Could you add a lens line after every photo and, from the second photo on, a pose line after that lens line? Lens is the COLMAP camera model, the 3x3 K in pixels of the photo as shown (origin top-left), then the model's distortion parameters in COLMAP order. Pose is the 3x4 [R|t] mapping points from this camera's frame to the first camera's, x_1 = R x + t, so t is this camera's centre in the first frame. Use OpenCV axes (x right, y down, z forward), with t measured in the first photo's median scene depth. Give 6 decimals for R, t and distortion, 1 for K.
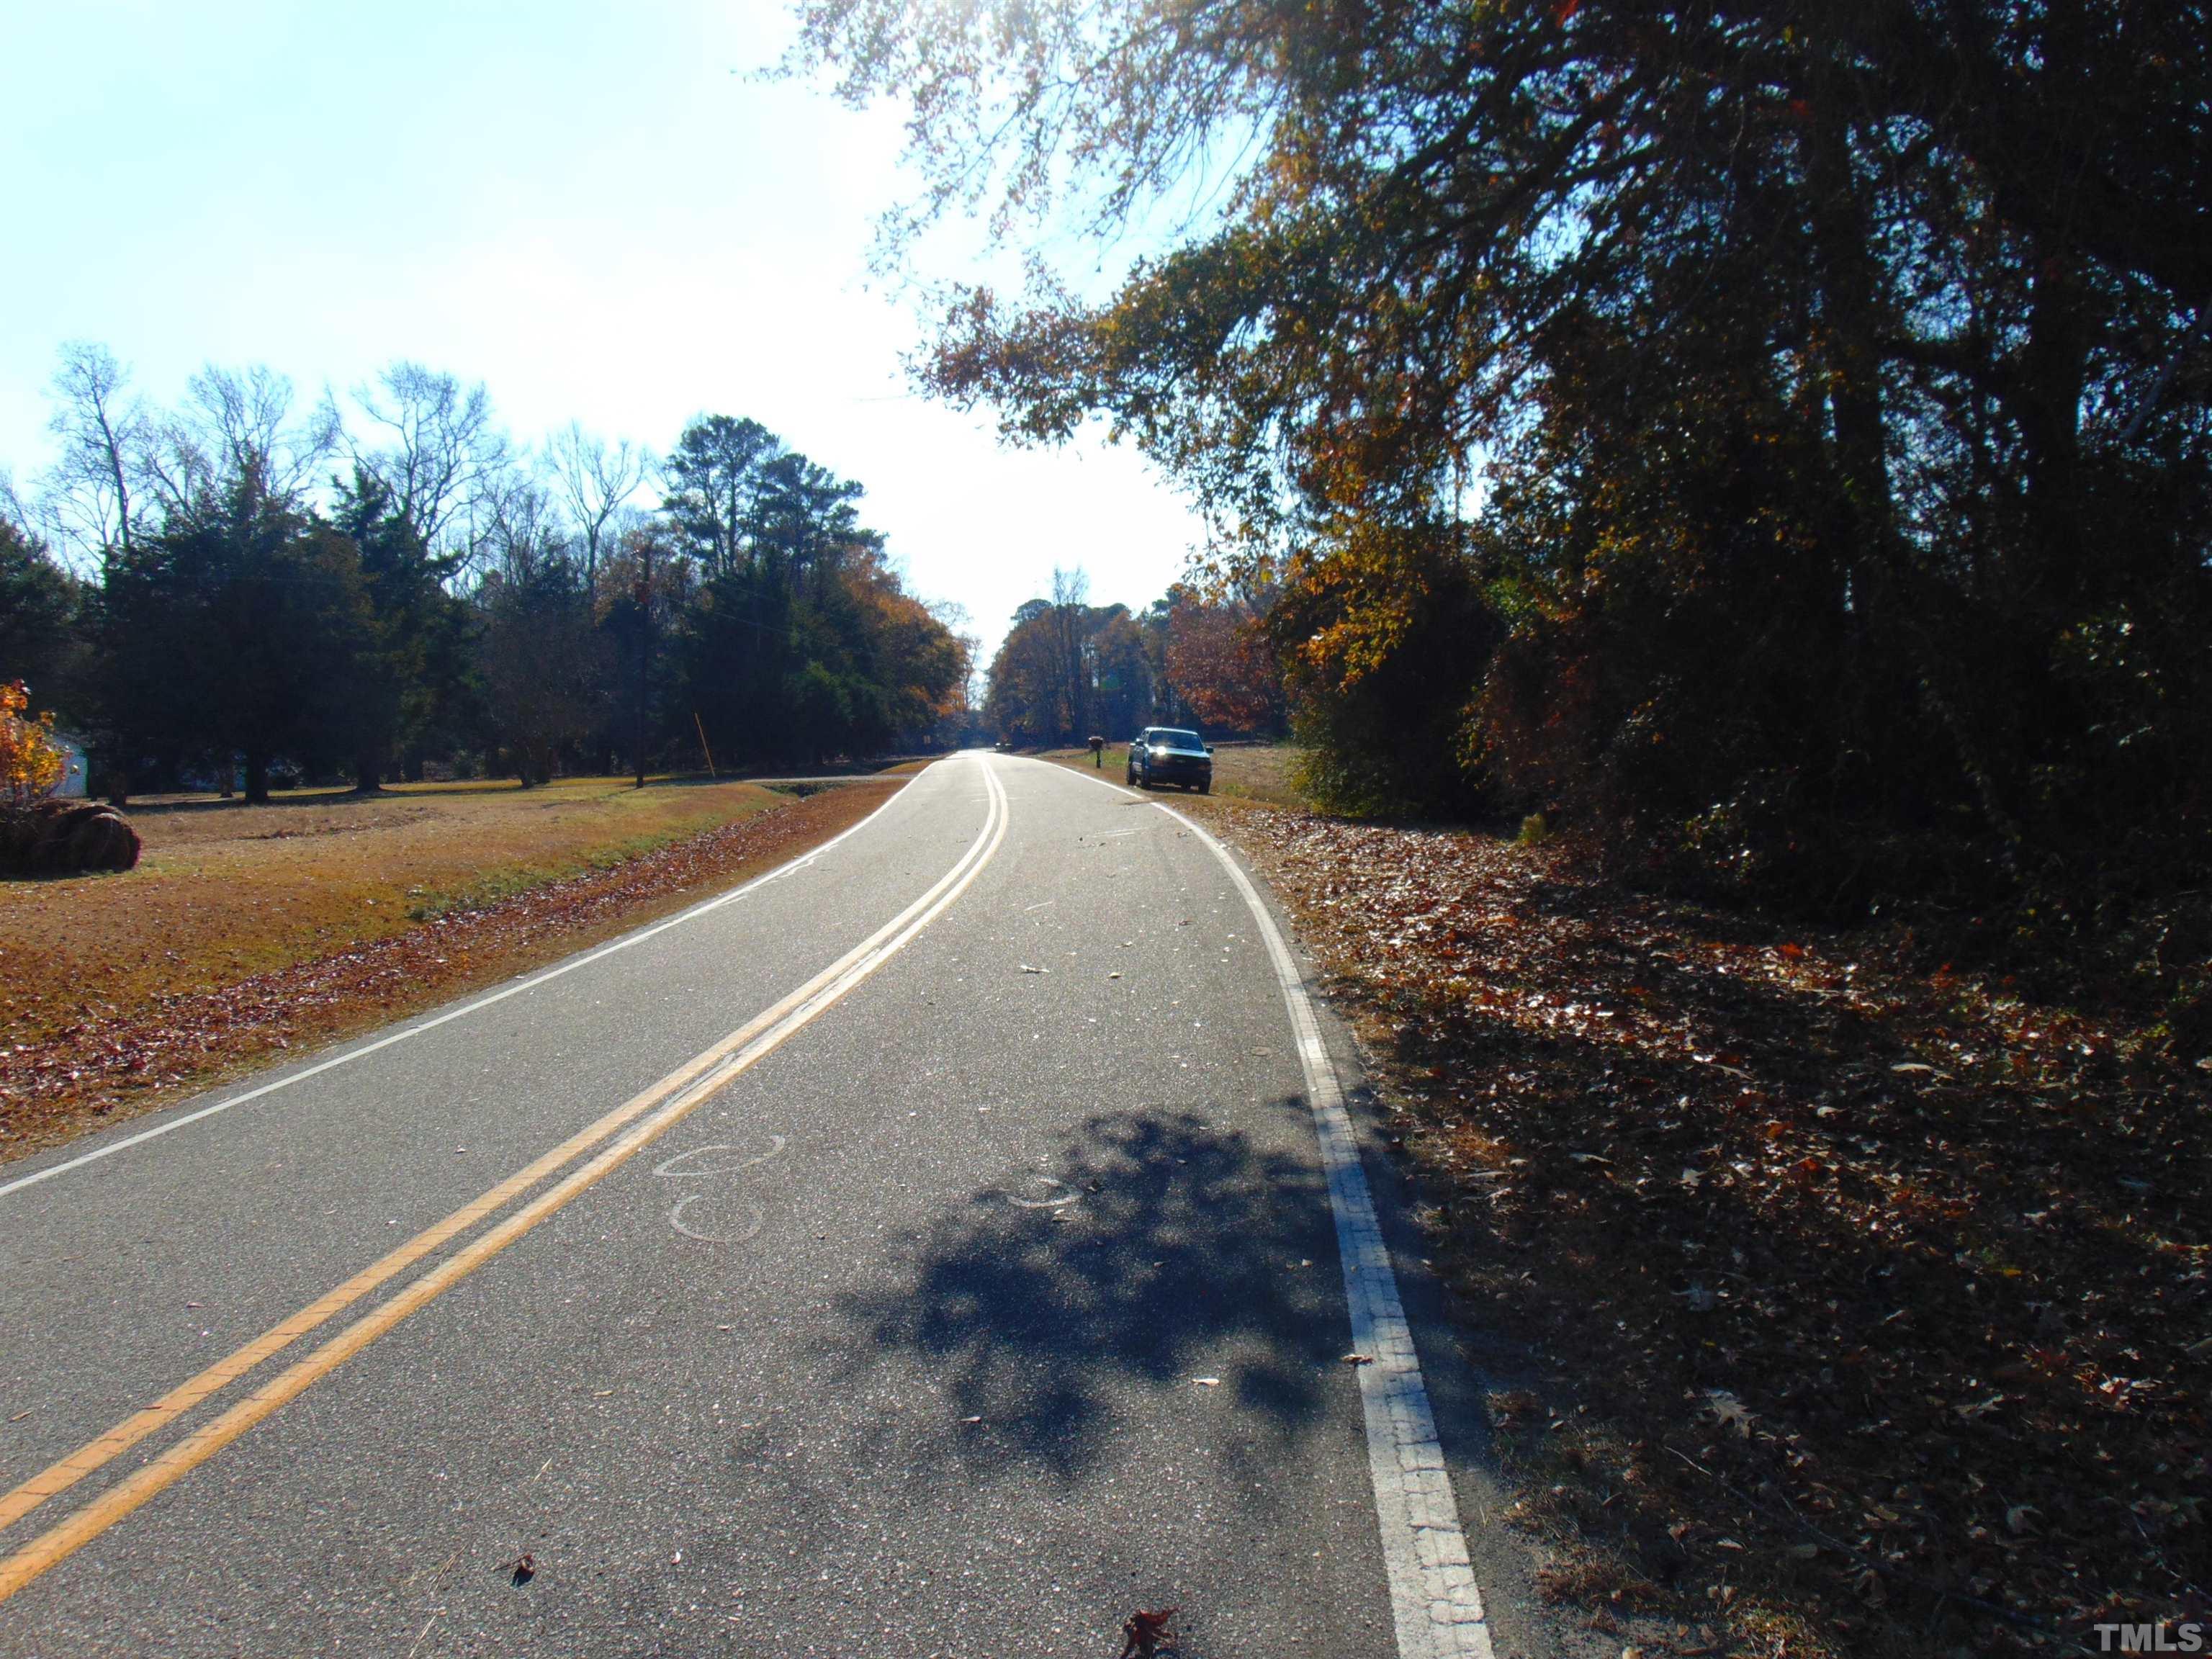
lens RADIAL K [[1752.8, 0, 1105.4], [0, 1752.8, 861.4], [0, 0, 1]] dist [0.062492, -0.000203]
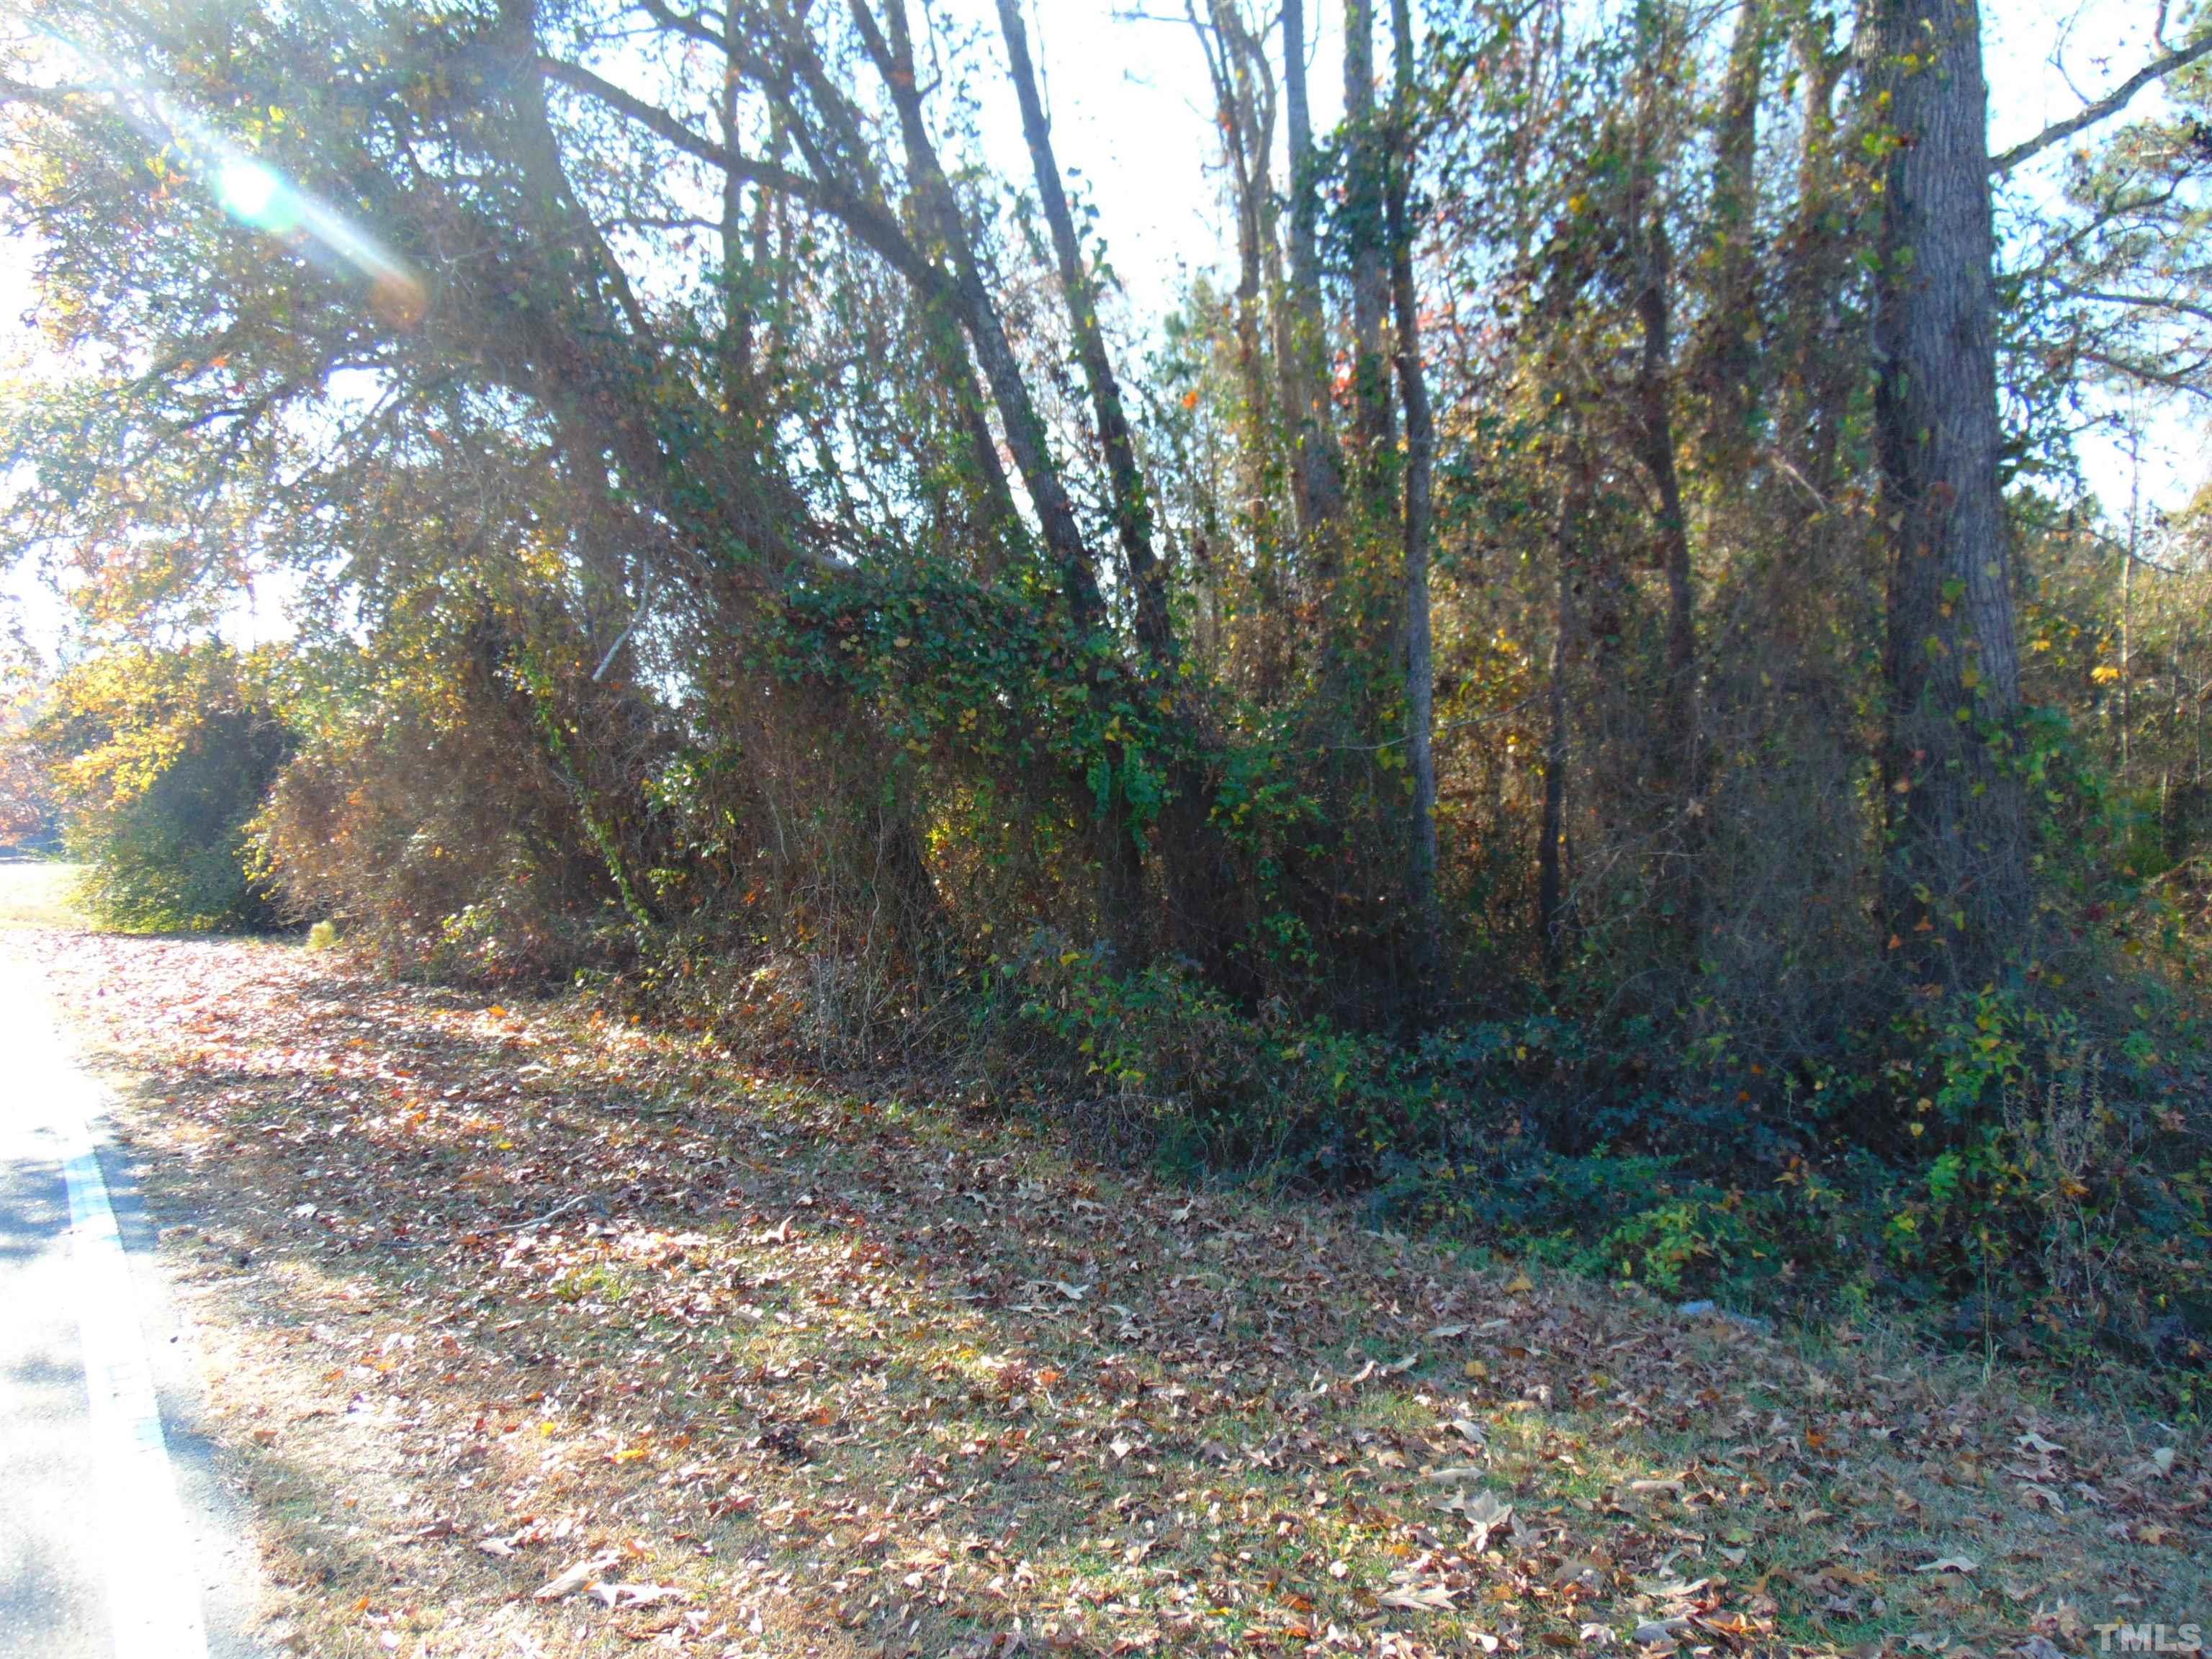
lens RADIAL K [[1752.8, 0, 1105.4], [0, 1752.8, 861.4], [0, 0, 1]] dist [0.062492, -0.000203]
pose [[0.809231, -0.005724, 0.587462, -0.014730], [0.044025, 0.997732, -0.050924, 0.017537], [-0.585838, 0.067072, 0.807648, -0.237015]]
